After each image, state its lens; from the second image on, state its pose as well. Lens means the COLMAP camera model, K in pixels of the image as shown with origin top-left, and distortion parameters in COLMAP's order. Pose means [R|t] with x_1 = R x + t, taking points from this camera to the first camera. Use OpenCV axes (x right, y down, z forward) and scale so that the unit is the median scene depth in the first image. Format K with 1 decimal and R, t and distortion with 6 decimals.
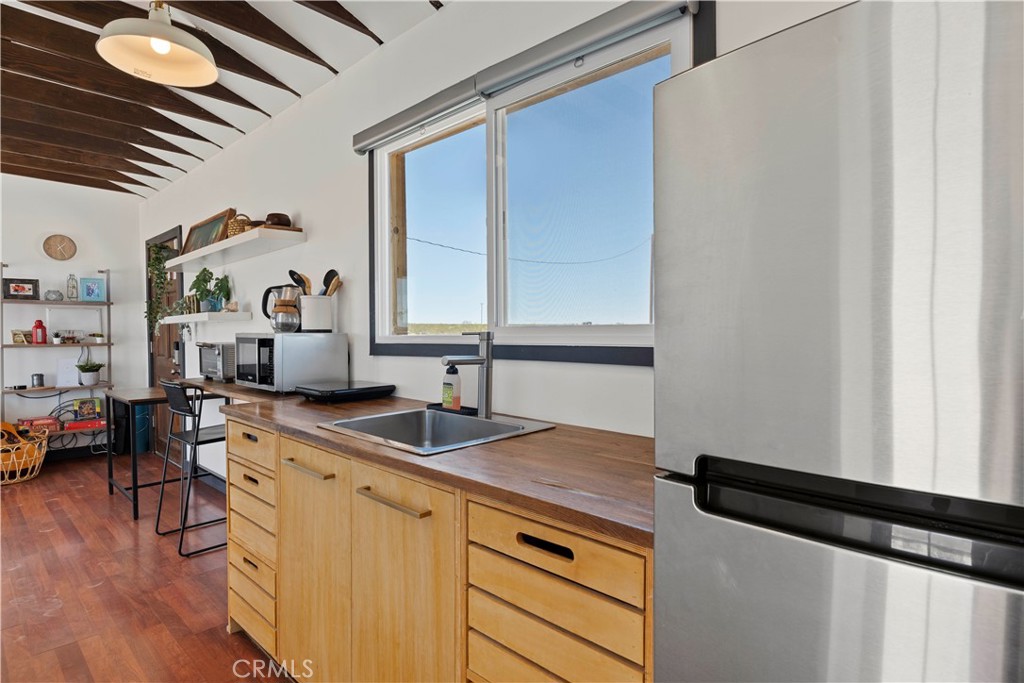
lens RADIAL K [[536.6, 0, 512.0], [0, 536.6, 341.5], [0, 0, 1]] dist [-0.001594, 0.001393]
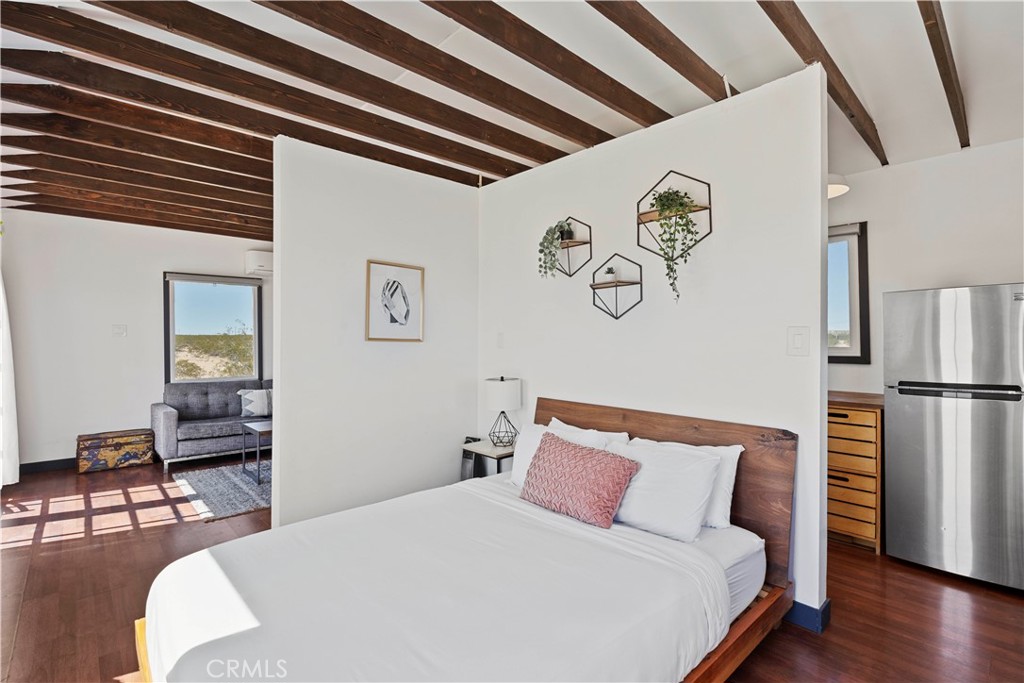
lens RADIAL K [[477.2, 0, 513.7], [0, 477.2, 344.4], [0, 0, 1]] dist [-0.001998, -0.000373]
pose [[0.998006, -0.000331, -0.063126, -0.439516], [-0.000584, 0.999895, -0.014482, -0.009058], [0.063124, 0.014490, 0.997901, -0.540472]]
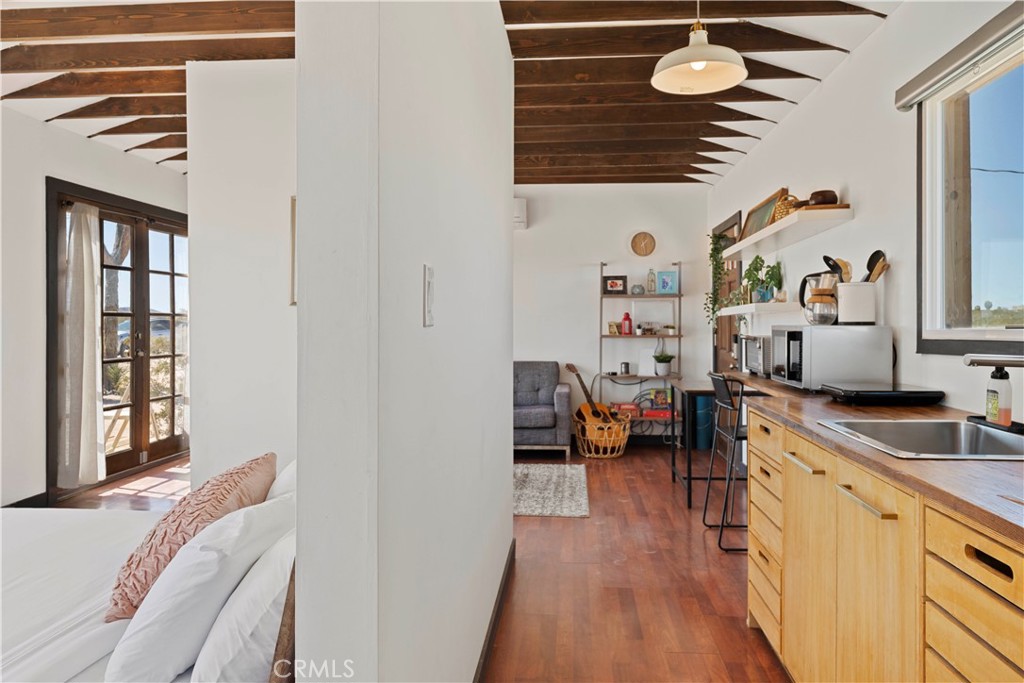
lens RADIAL K [[721.4, 0, 513.2], [0, 721.4, 328.5], [0, 0, 1]] dist [0.001676, -0.000077]
pose [[0.623627, 0.008753, -0.781673, 0.135689], [-0.018901, 0.999814, -0.003883, 0.002365], [0.781494, 0.017196, 0.623676, -0.104160]]
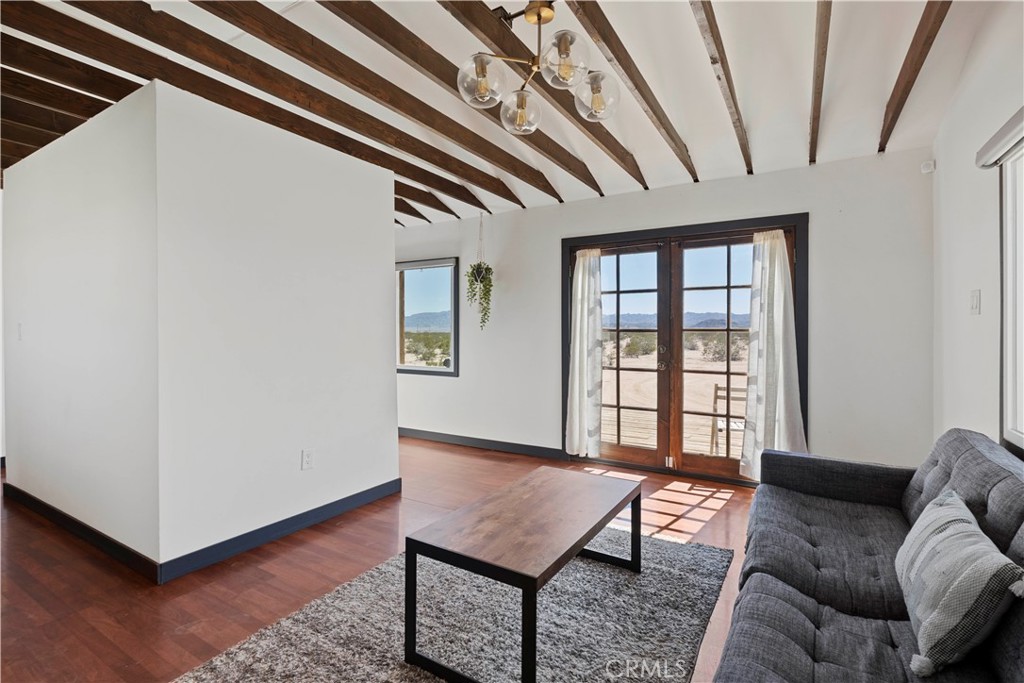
lens RADIAL K [[477.1, 0, 512.2], [0, 477.1, 326.1], [0, 0, 1]] dist [-0.000354, -0.000057]
pose [[-0.978593, 0.001440, -0.205799, -0.876831], [-0.002983, 0.999771, 0.021180, -0.044465], [0.205782, 0.021340, -0.978365, 1.126032]]
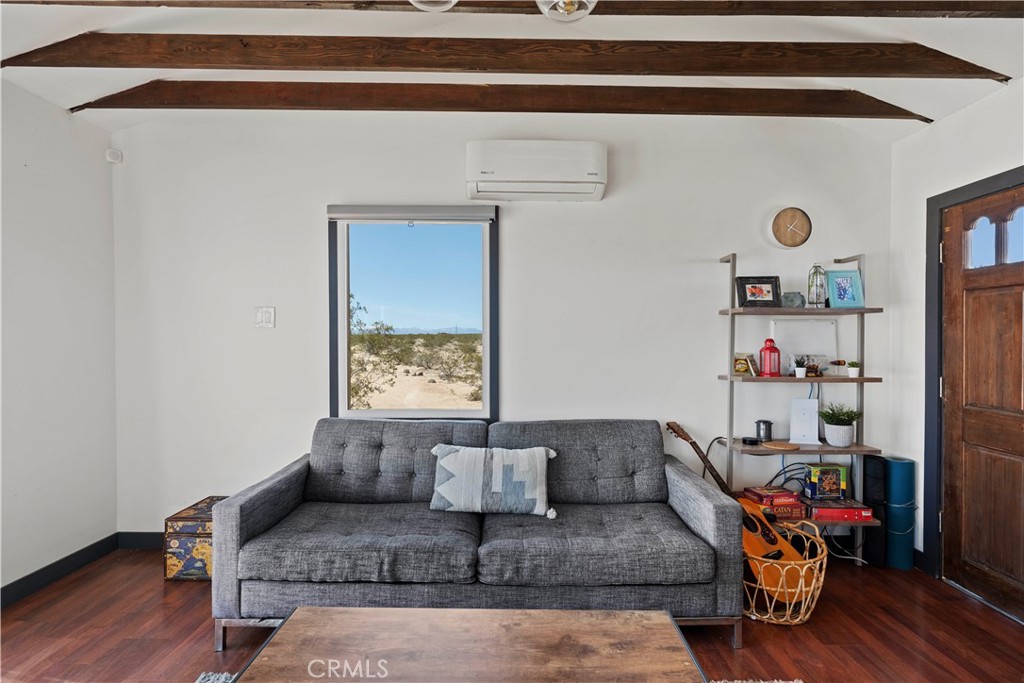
lens RADIAL K [[477.2, 0, 513.7], [0, 477.2, 344.4], [0, 0, 1]] dist [-0.001998, -0.000373]
pose [[0.690488, 0.013297, -0.723221, -0.800618], [-0.022964, 0.999730, -0.003545, -0.028601], [0.722979, 0.019056, 0.690607, 0.439622]]
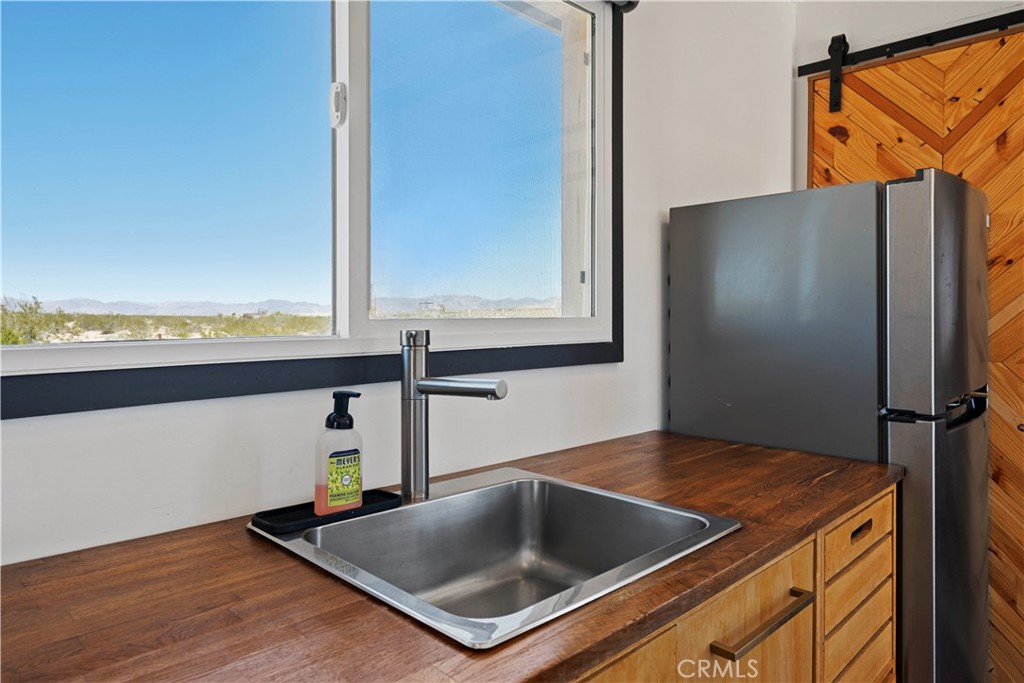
lens RADIAL K [[649.1, 0, 515.3], [0, 649.1, 312.9], [0, 0, 1]] dist [0.000595, -0.001226]
pose [[0.024151, 0.006531, 0.999687, -0.324598], [0.021883, 0.999736, -0.007060, -0.013341], [-0.999469, 0.022047, 0.024001, 0.431623]]
